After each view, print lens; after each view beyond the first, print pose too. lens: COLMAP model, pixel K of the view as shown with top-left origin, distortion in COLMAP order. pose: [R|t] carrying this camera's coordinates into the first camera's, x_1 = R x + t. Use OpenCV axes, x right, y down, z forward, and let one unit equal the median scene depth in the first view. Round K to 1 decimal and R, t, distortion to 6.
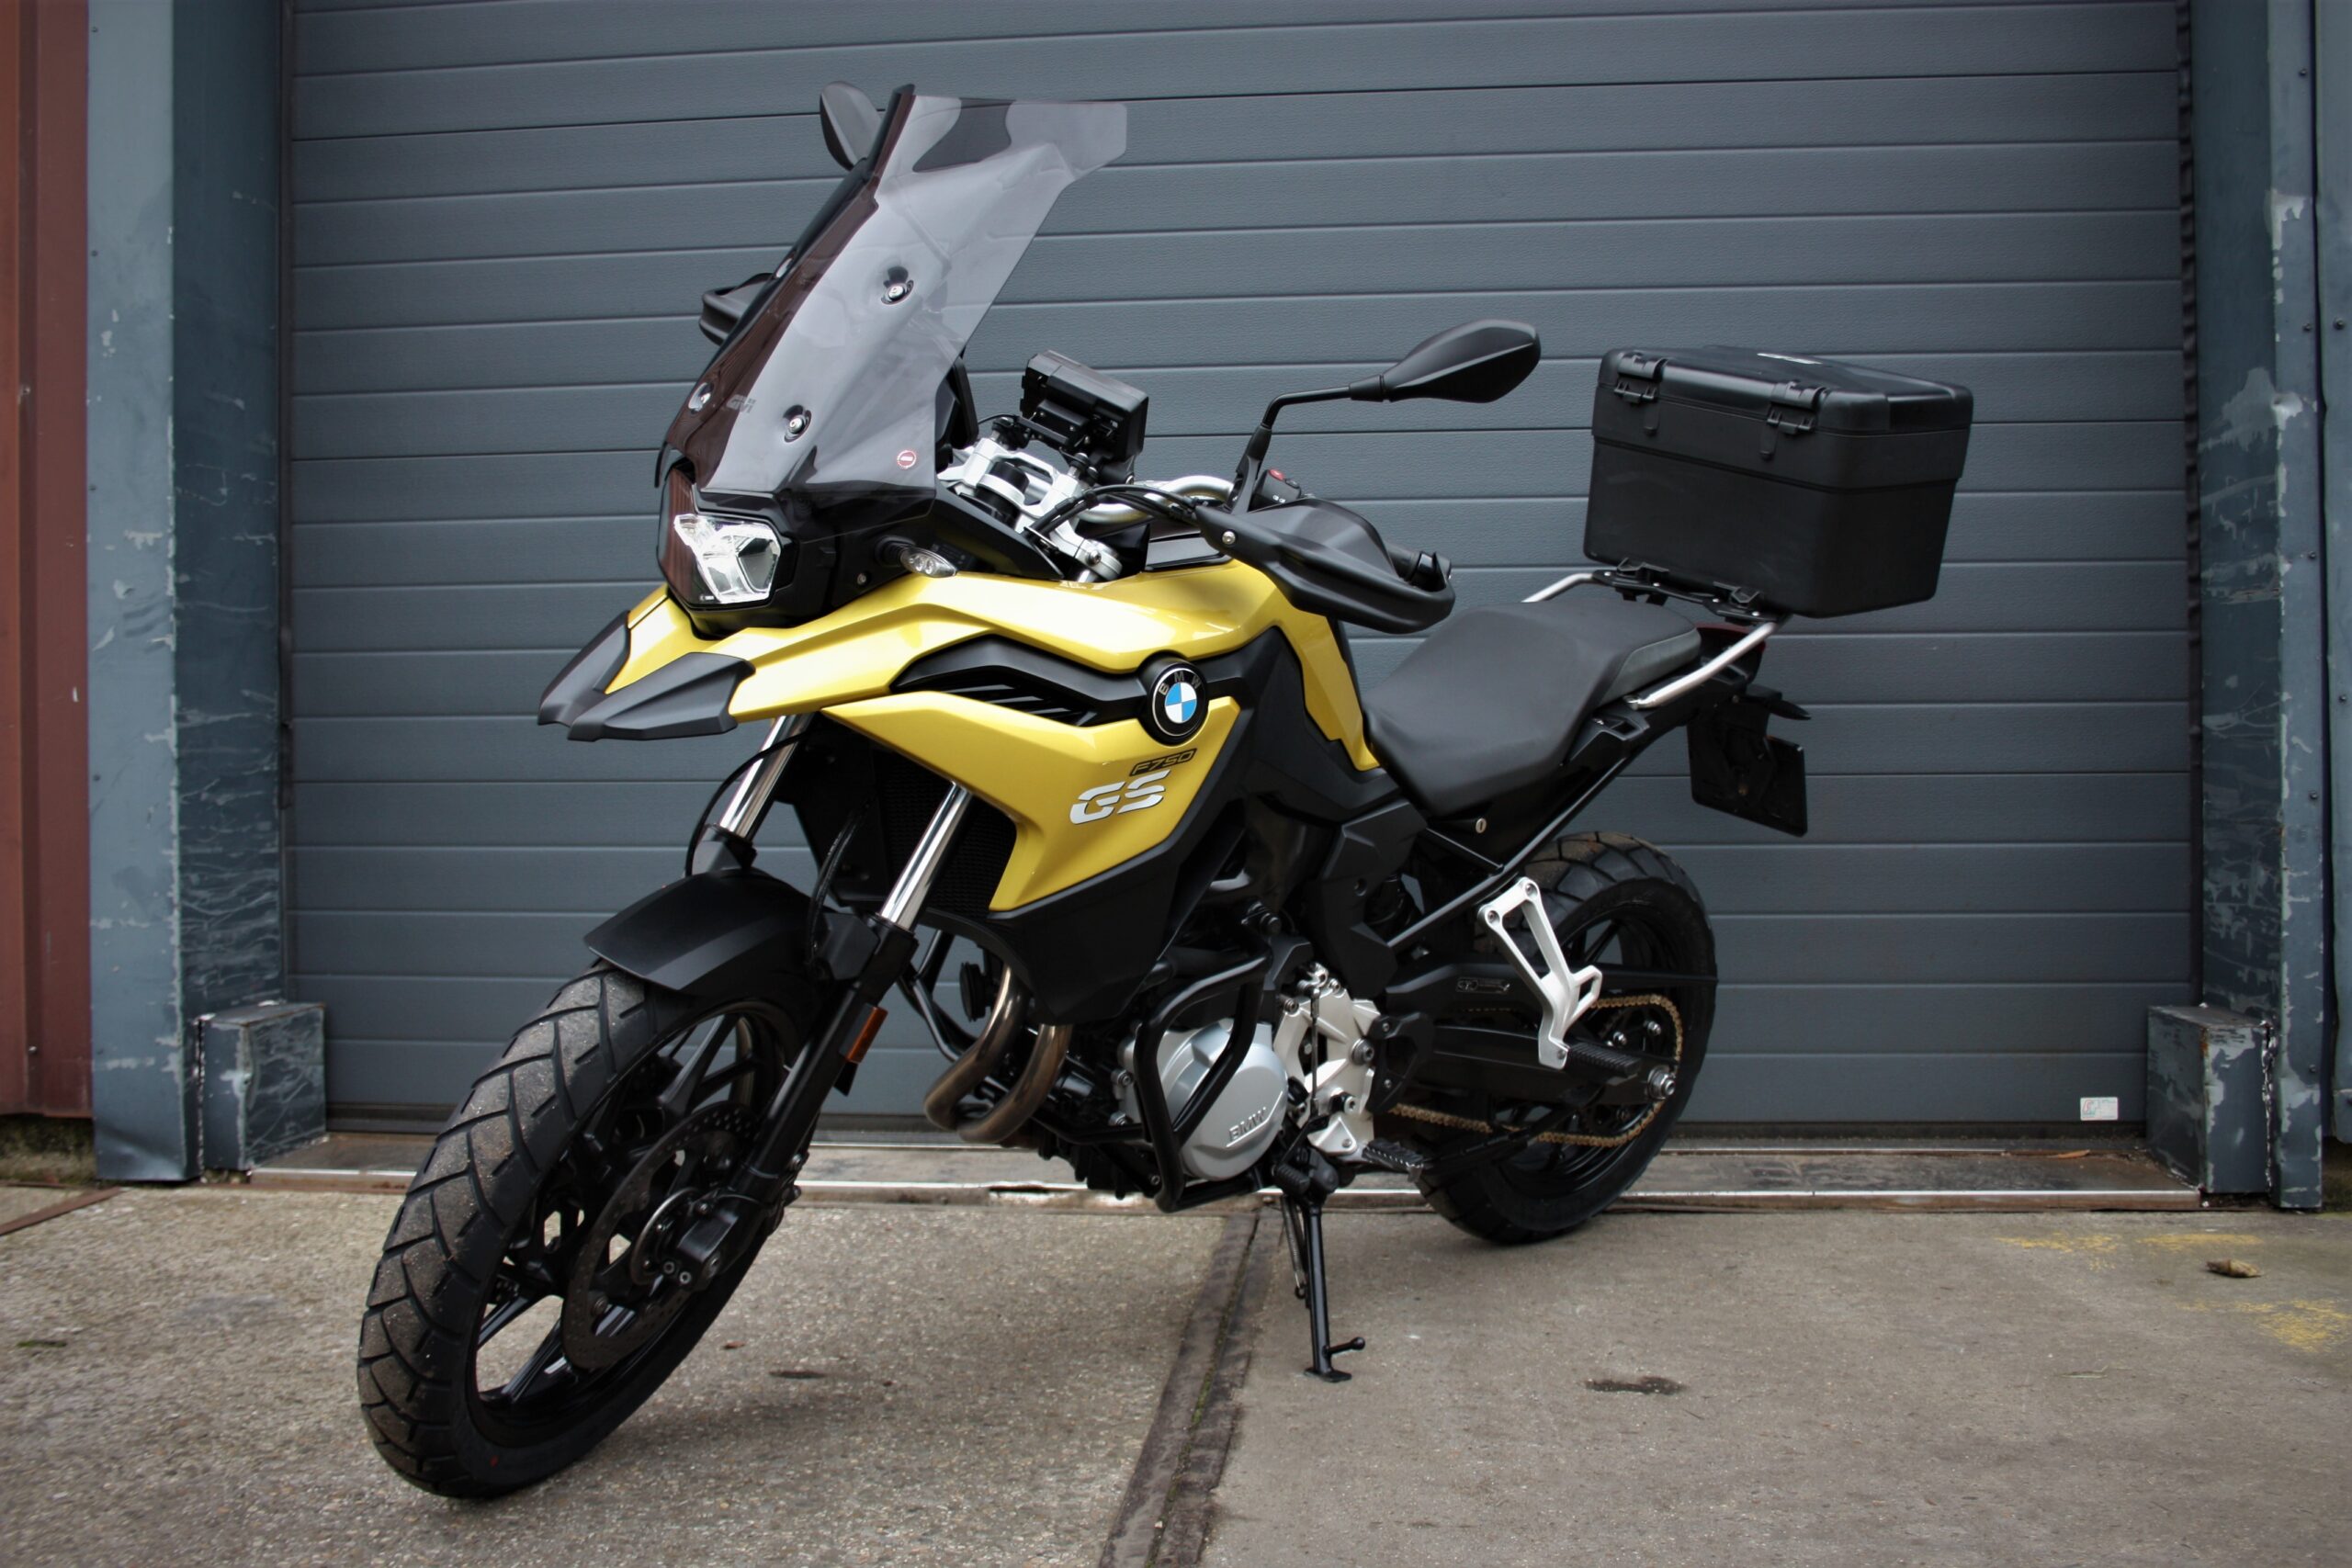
lens RADIAL K [[2155.3, 0, 1163.6], [0, 2155.3, 792.1], [0, 0, 1]] dist [-0.110860, 0.079662]
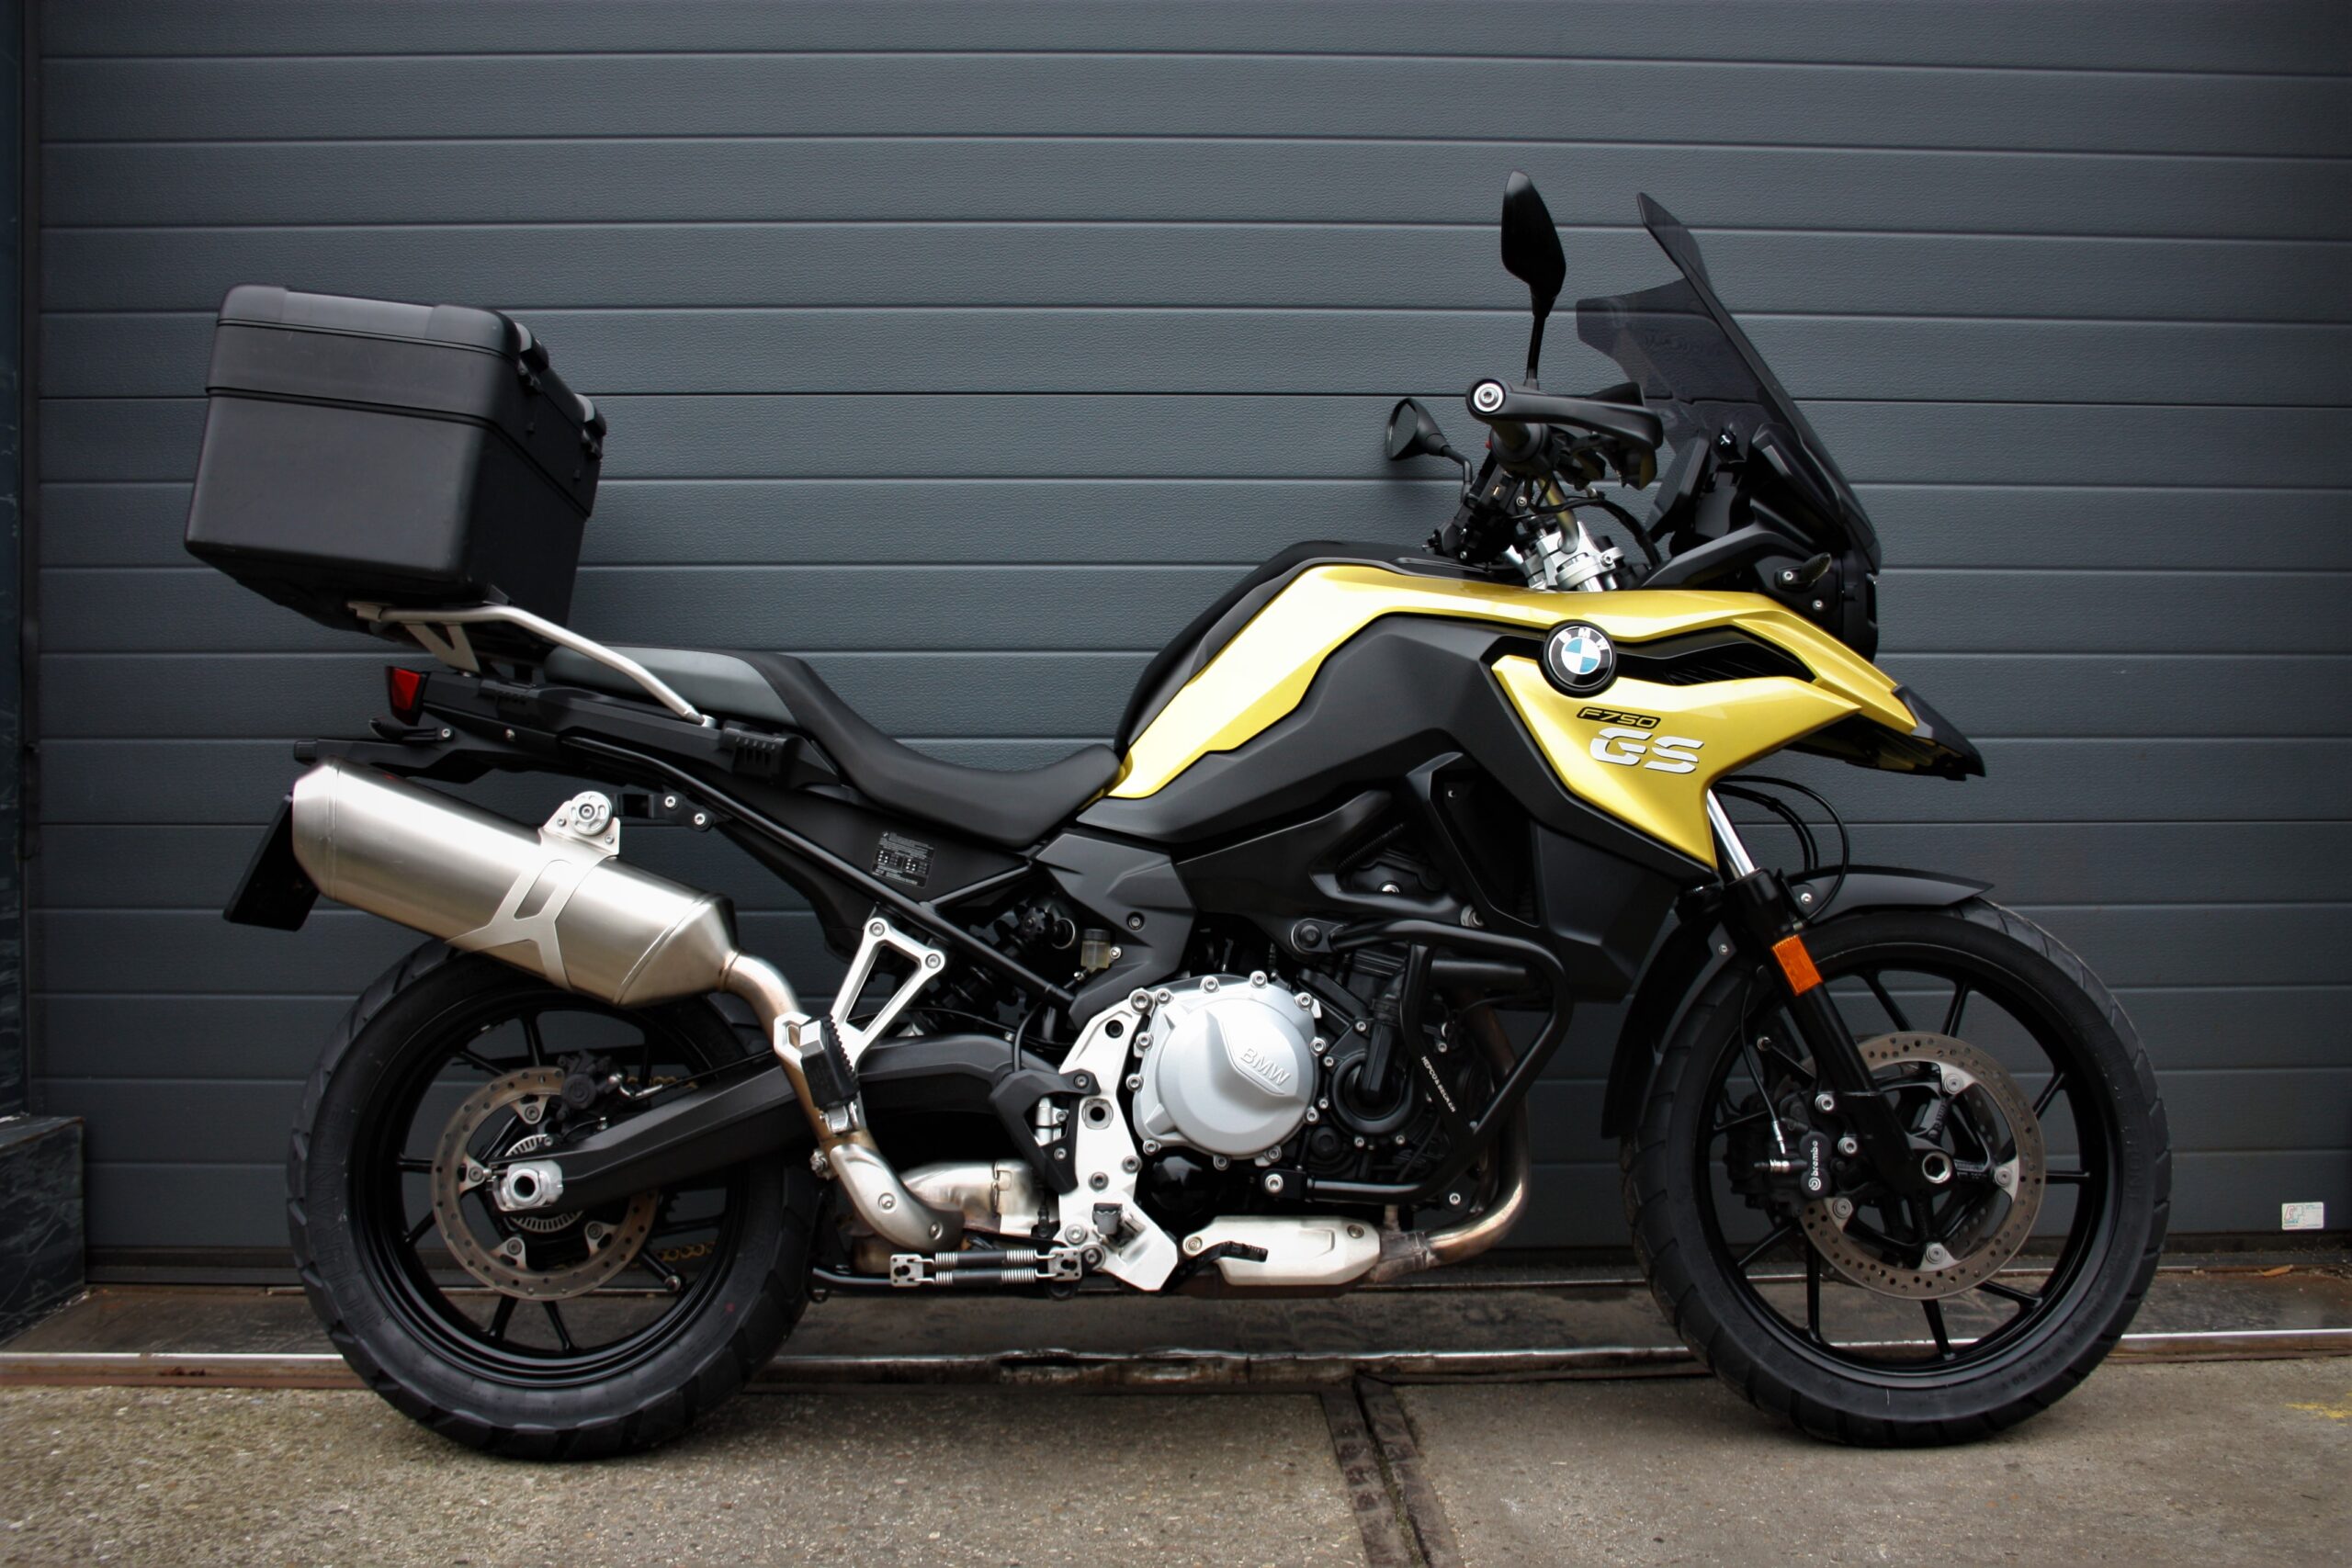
lens RADIAL K [[2147.0, 0, 1180.6], [0, 2147.0, 776.2], [0, 0, 1]] dist [-0.119805, 0.102163]
pose [[0.991203, 0.003587, 0.132300, -0.125337], [-0.003392, 0.999993, -0.001700, -0.025879], [-0.132305, 0.001236, 0.991208, 0.245271]]
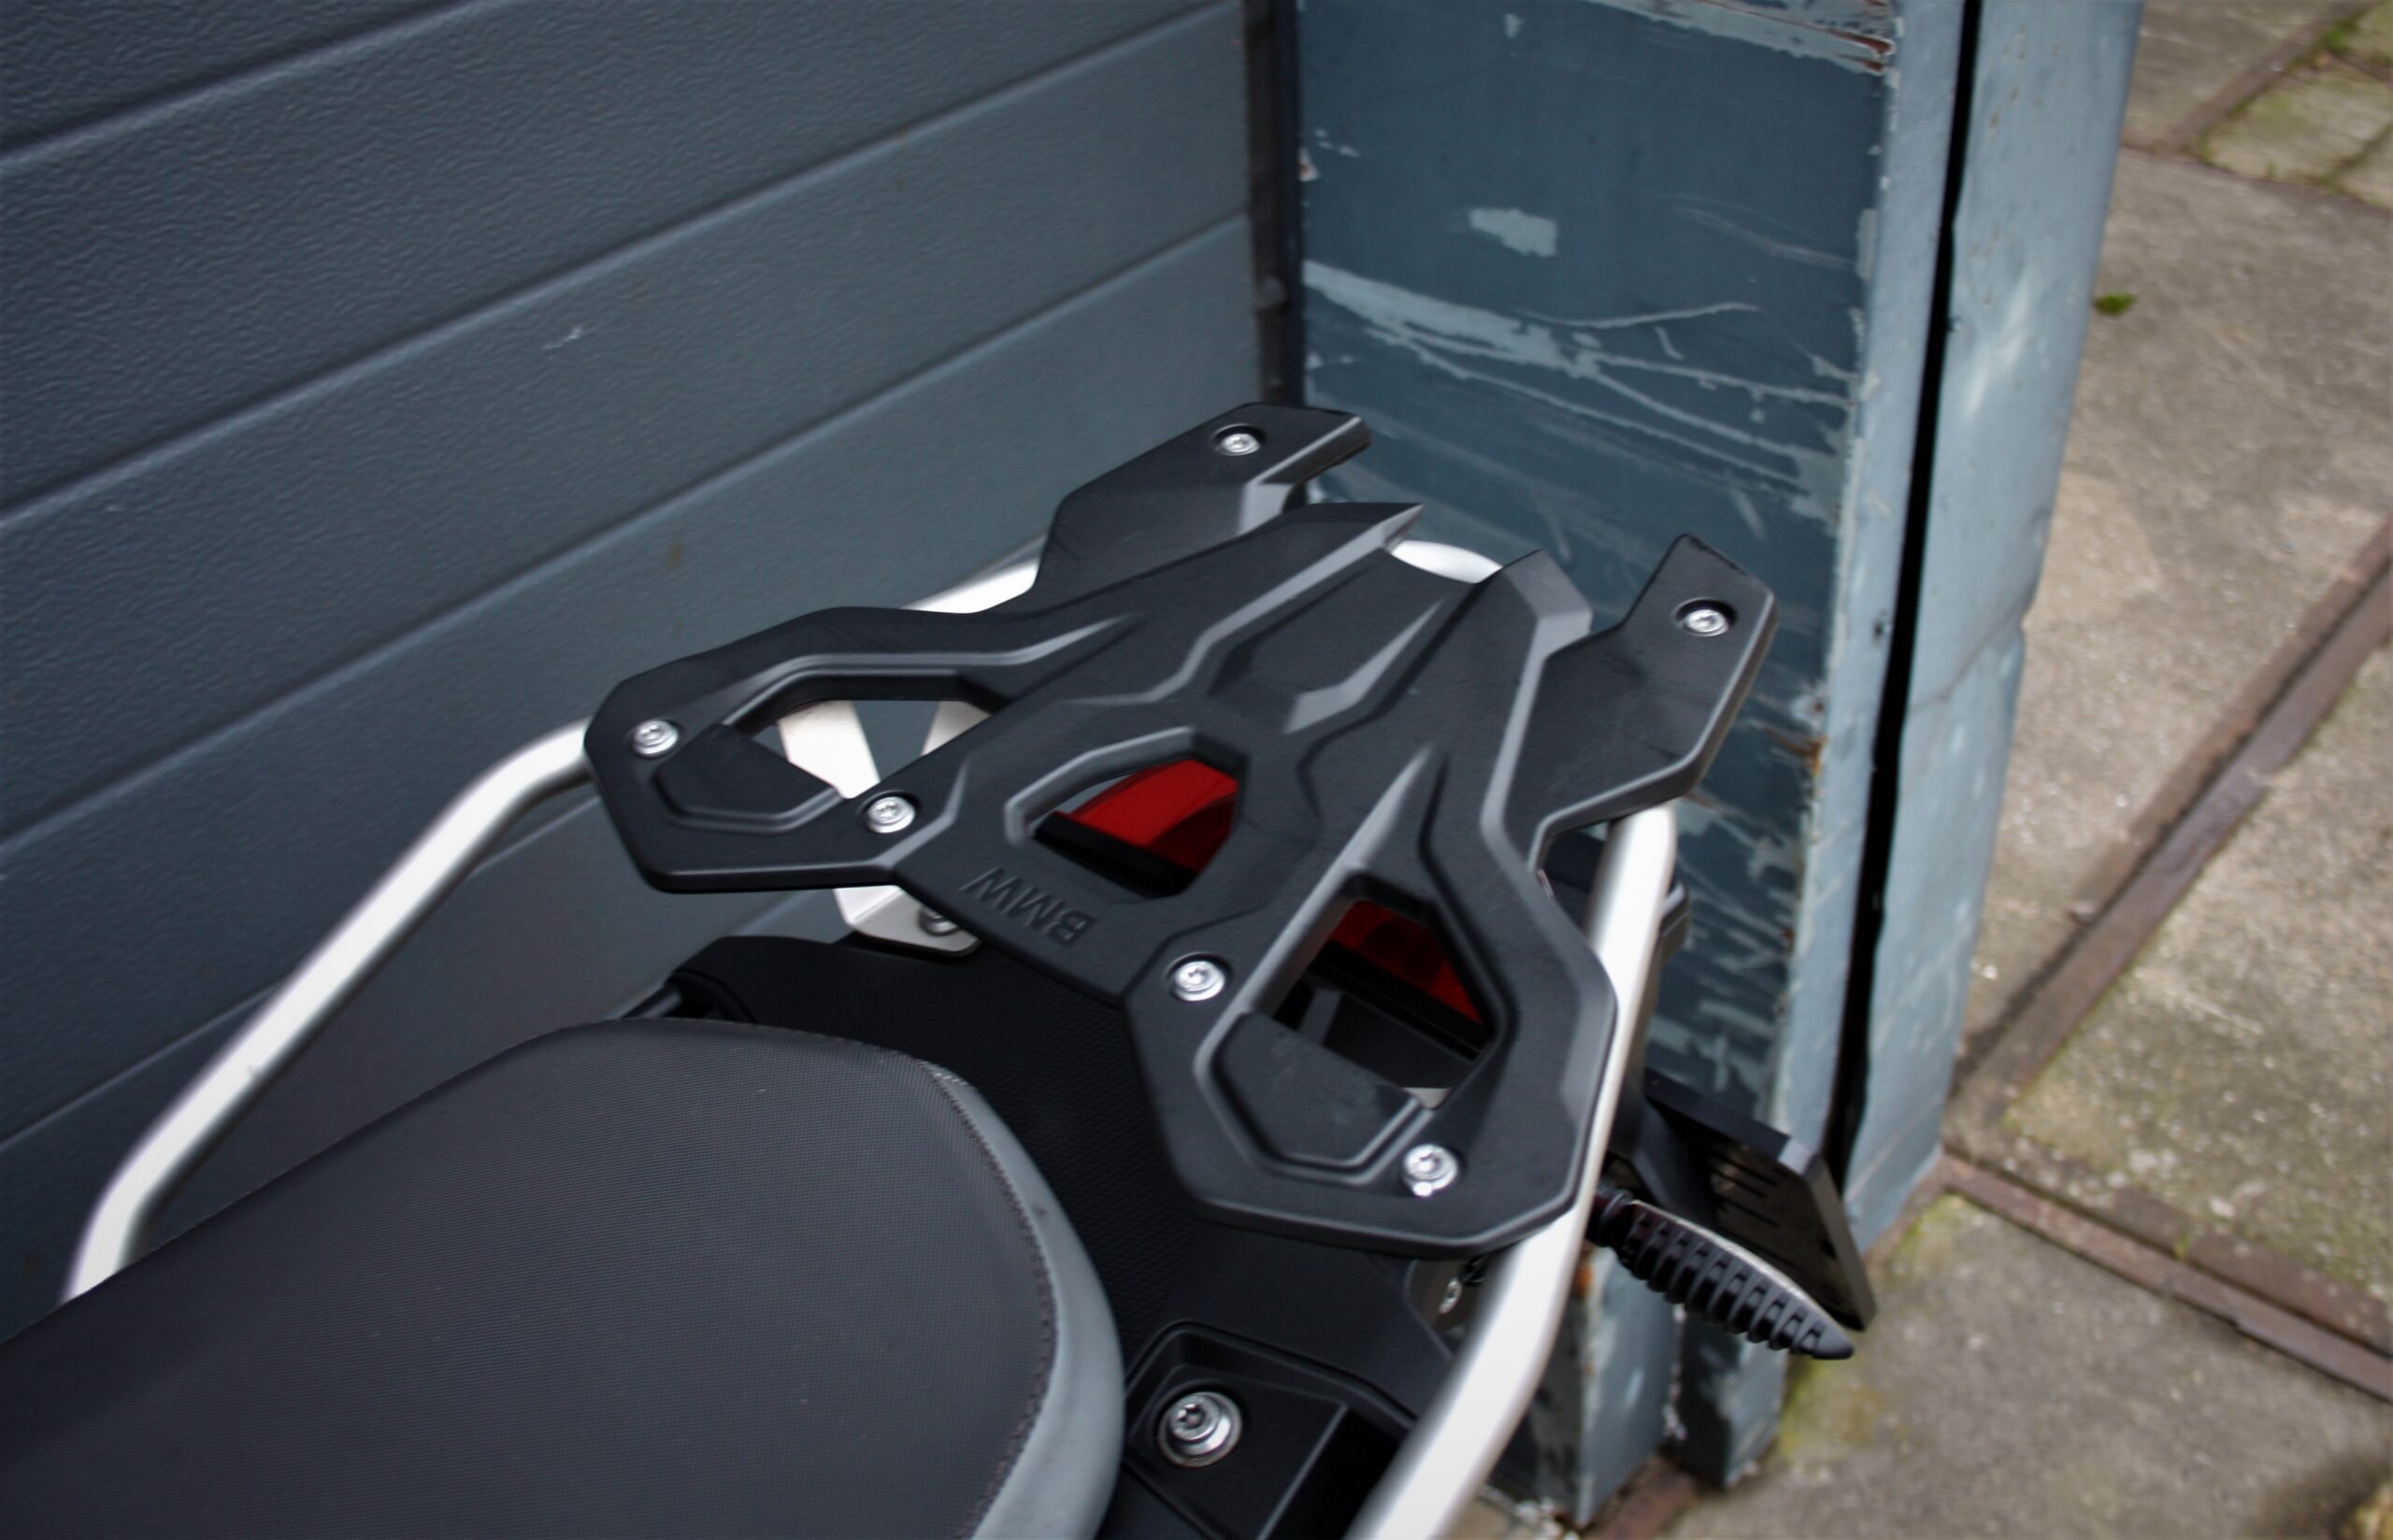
lens RADIAL K [[2558.6, 0, 1196.5], [0, 2558.6, 770.0], [0, 0, 1]] dist [-0.095226, 0.014329]
pose [[0.563745, -0.481262, 0.671251, 0.196973], [0.051773, 0.831695, 0.552814, -0.199350], [-0.824324, -0.276894, 0.493780, 0.849024]]
